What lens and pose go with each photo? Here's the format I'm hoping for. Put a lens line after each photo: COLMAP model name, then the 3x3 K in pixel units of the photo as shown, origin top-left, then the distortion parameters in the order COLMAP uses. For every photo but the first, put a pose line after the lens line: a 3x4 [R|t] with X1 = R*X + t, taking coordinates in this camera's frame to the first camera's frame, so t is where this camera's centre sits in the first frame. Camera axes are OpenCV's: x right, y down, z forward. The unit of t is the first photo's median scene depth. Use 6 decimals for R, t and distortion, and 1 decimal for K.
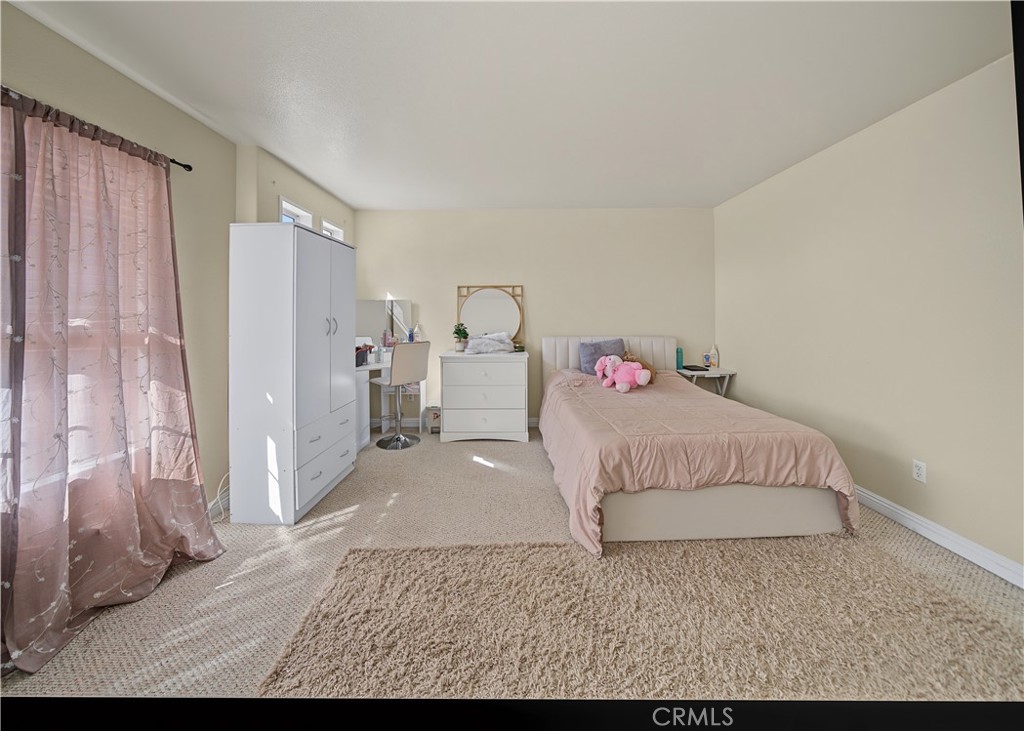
lens RADIAL K [[360.0, 0, 511.6], [0, 360.0, 312.8], [0, 0, 1]] dist [-0.019310, 0.000082]
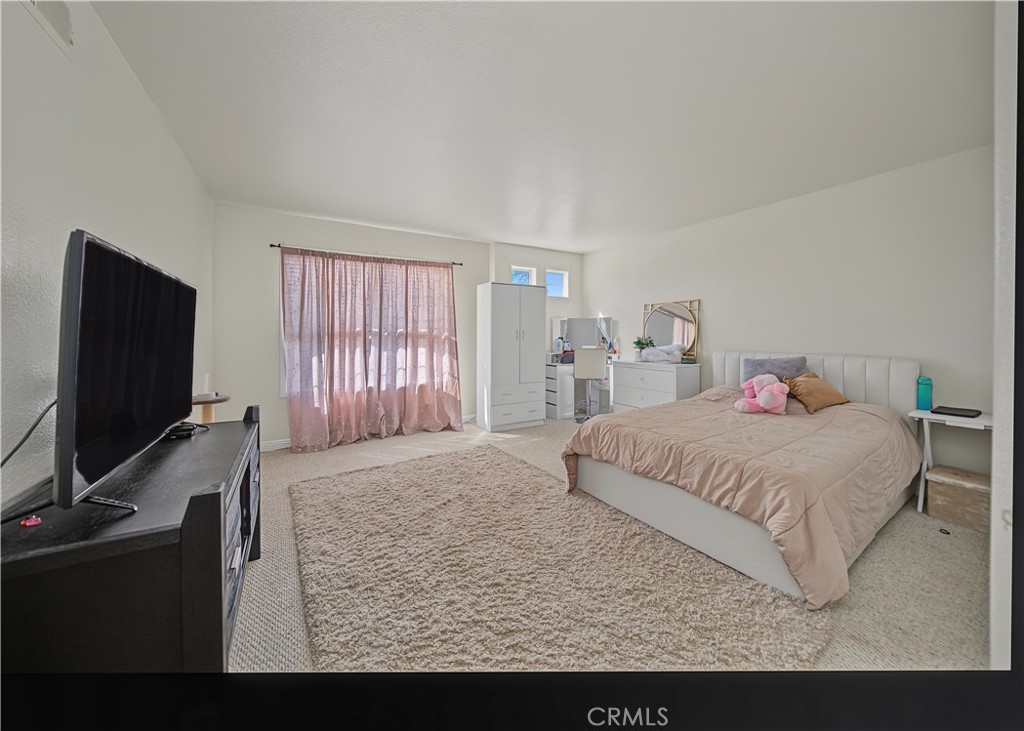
lens RADIAL K [[351.5, 0, 505.1], [0, 351.5, 332.5], [0, 0, 1]] dist [-0.020683, 0.000212]
pose [[0.522356, 0.004044, -0.852718, 1.256915], [0.000579, 0.999987, 0.005097, 0.024551], [0.852727, -0.003156, 0.522347, 0.041255]]
